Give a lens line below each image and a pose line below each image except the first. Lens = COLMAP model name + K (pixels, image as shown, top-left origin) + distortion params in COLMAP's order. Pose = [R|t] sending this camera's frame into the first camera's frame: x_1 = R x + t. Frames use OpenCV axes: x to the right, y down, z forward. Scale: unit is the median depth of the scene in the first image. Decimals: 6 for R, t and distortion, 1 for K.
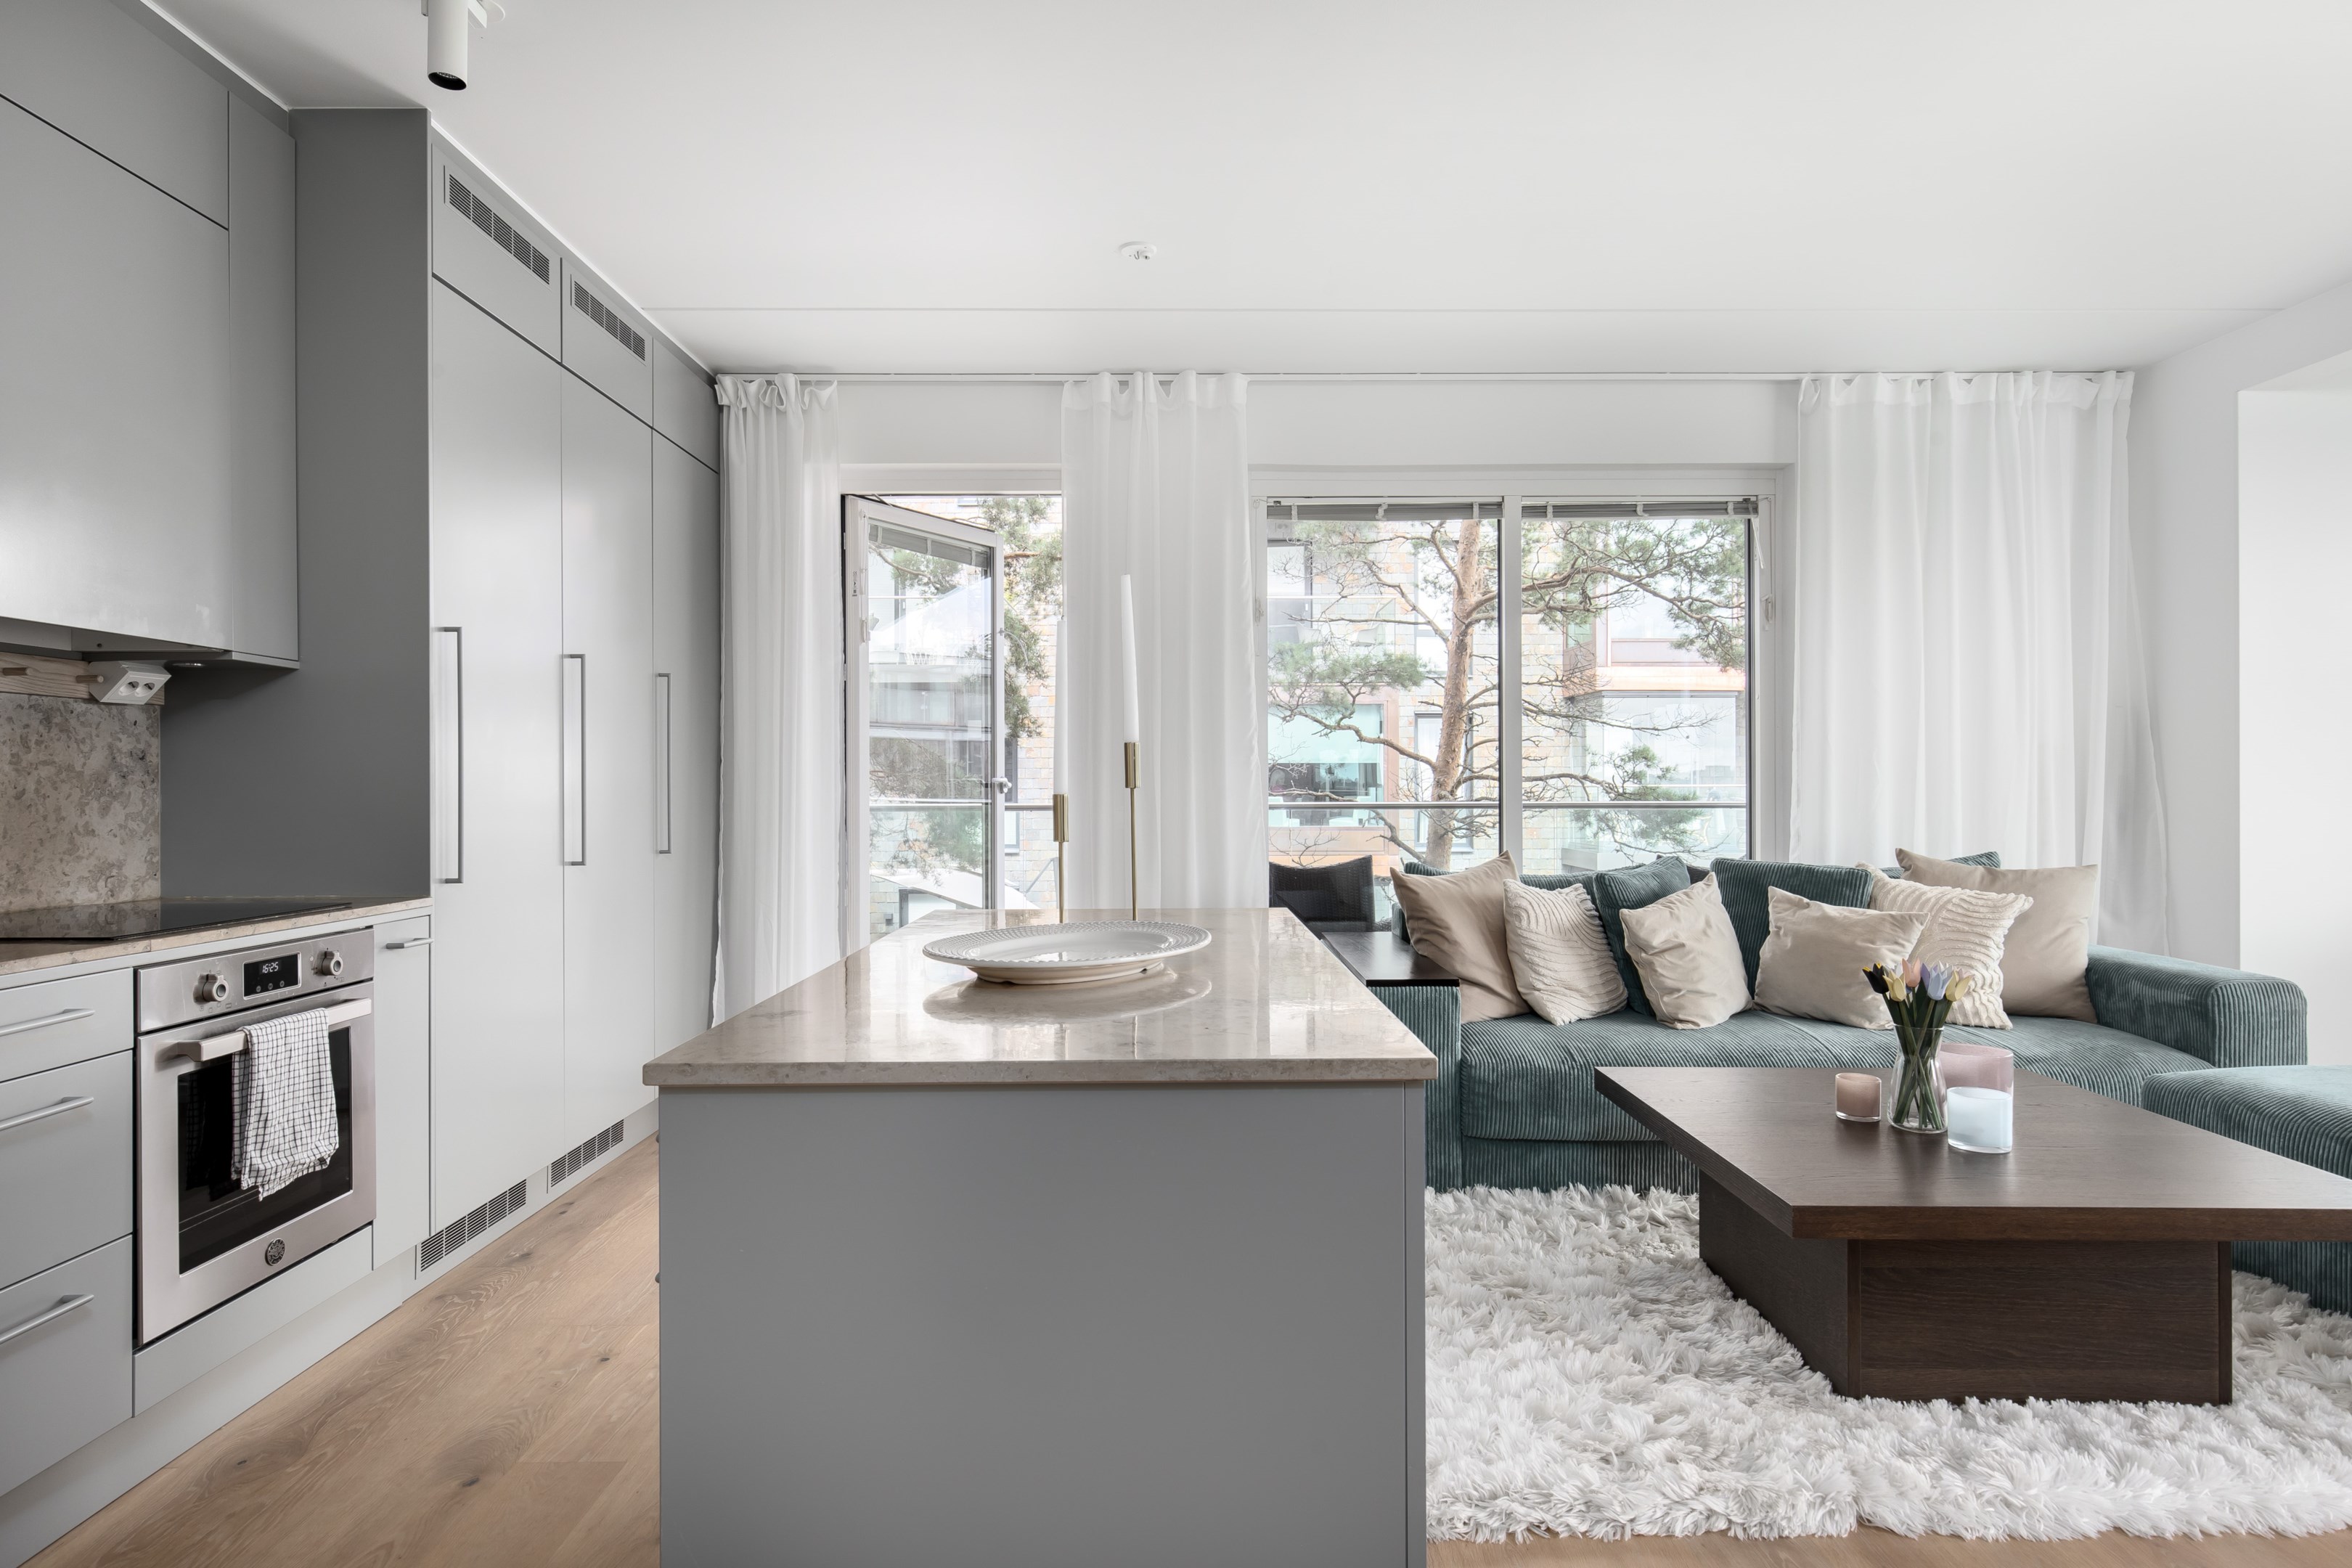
lens RADIAL K [[1351.3, 0, 1186.4], [0, 1351.3, 788.2], [0, 0, 1]] dist [-0.004965, 0.000264]
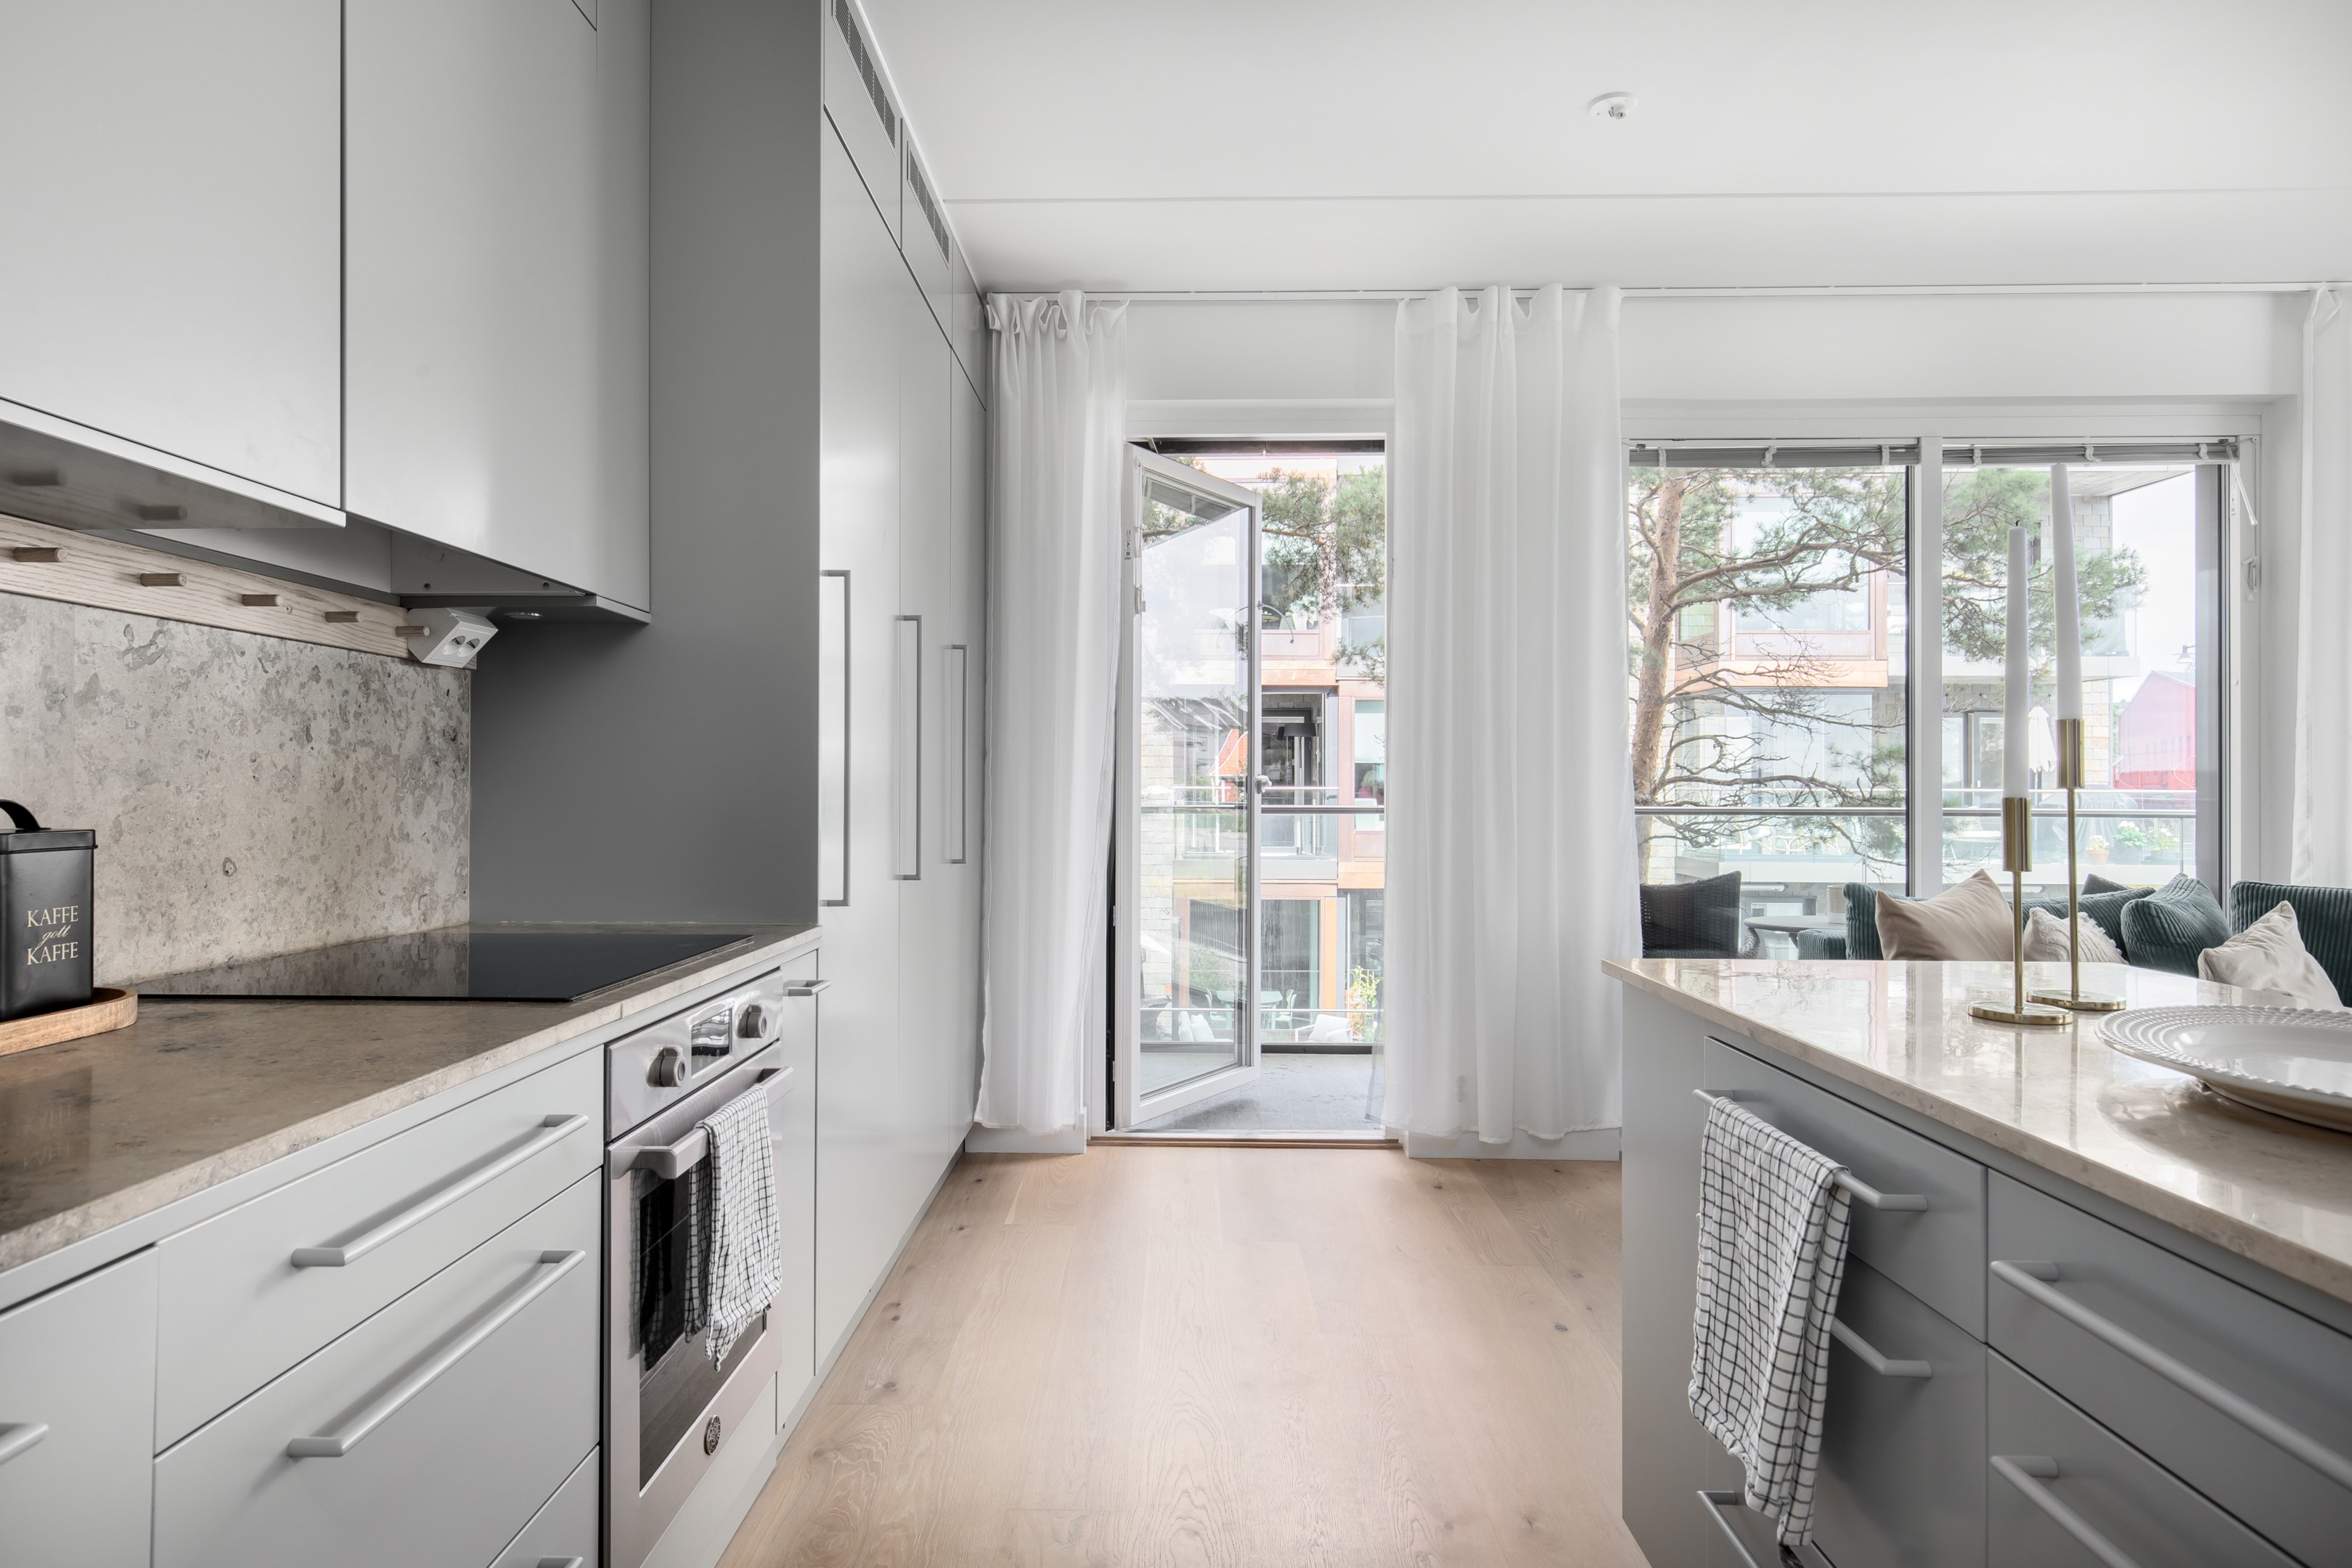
lens RADIAL K [[1351.3, 0, 1083.2], [0, 1351.3, 777.7], [0, 0, 1]] dist [-0.004965, 0.000264]
pose [[0.998941, 0.007322, -0.045430, -0.375219], [-0.007682, 0.999940, -0.007750, 0.002721], [0.045370, 0.008091, 0.998937, 0.248350]]
